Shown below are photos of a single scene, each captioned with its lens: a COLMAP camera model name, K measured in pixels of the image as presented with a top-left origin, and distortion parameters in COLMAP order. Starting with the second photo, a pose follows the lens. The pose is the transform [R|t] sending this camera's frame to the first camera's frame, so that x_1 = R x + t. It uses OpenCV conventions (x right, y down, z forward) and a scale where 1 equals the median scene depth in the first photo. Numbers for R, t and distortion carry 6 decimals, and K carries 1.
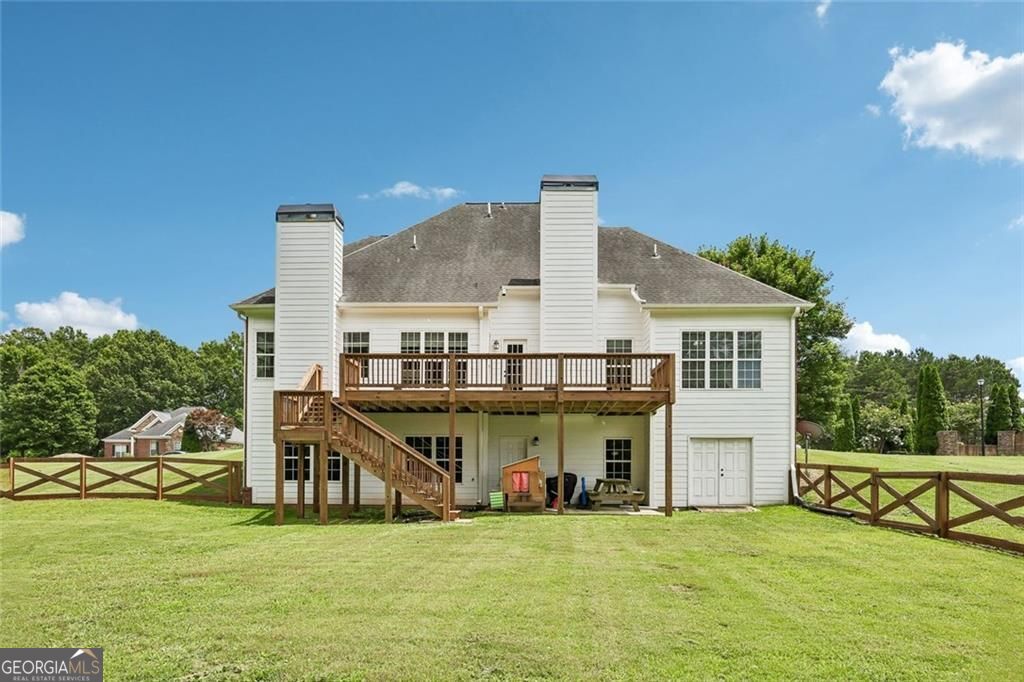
lens RADIAL K [[646.0, 0, 511.8], [0, 646.0, 374.5], [0, 0, 1]] dist [-0.000149, 0.000320]
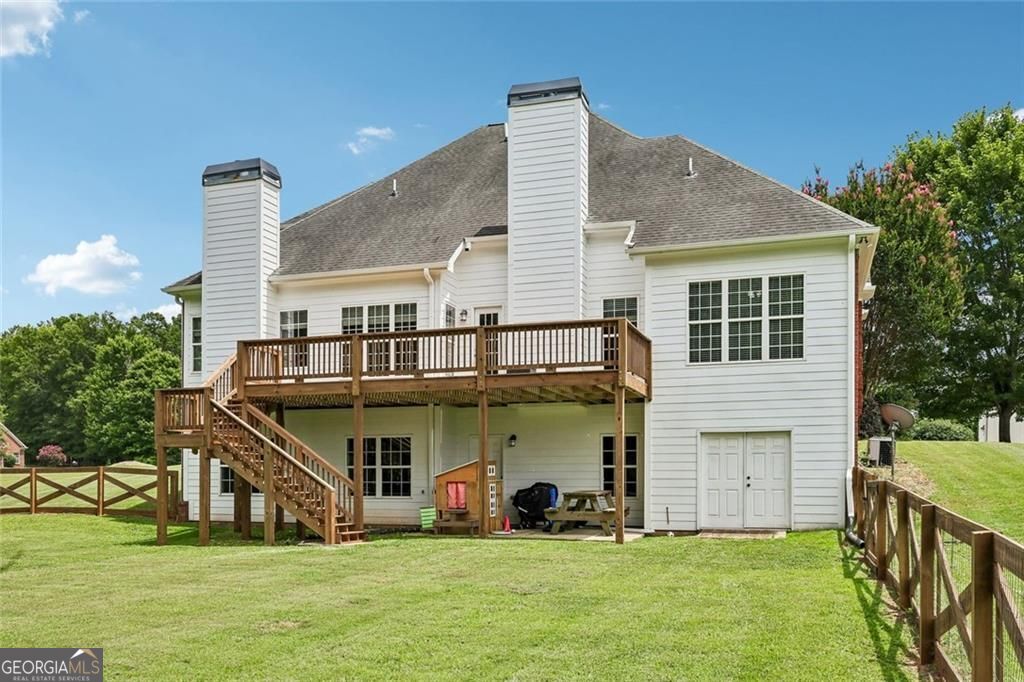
lens RADIAL K [[921.3, 0, 512.0], [0, 921.3, 341.0], [0, 0, 1]] dist [0.000359, 0.007475]
pose [[0.950017, -0.051033, -0.307997, 0.380381], [0.050854, 0.998669, -0.008614, -0.003786], [0.308027, -0.007480, 0.951348, -0.020491]]
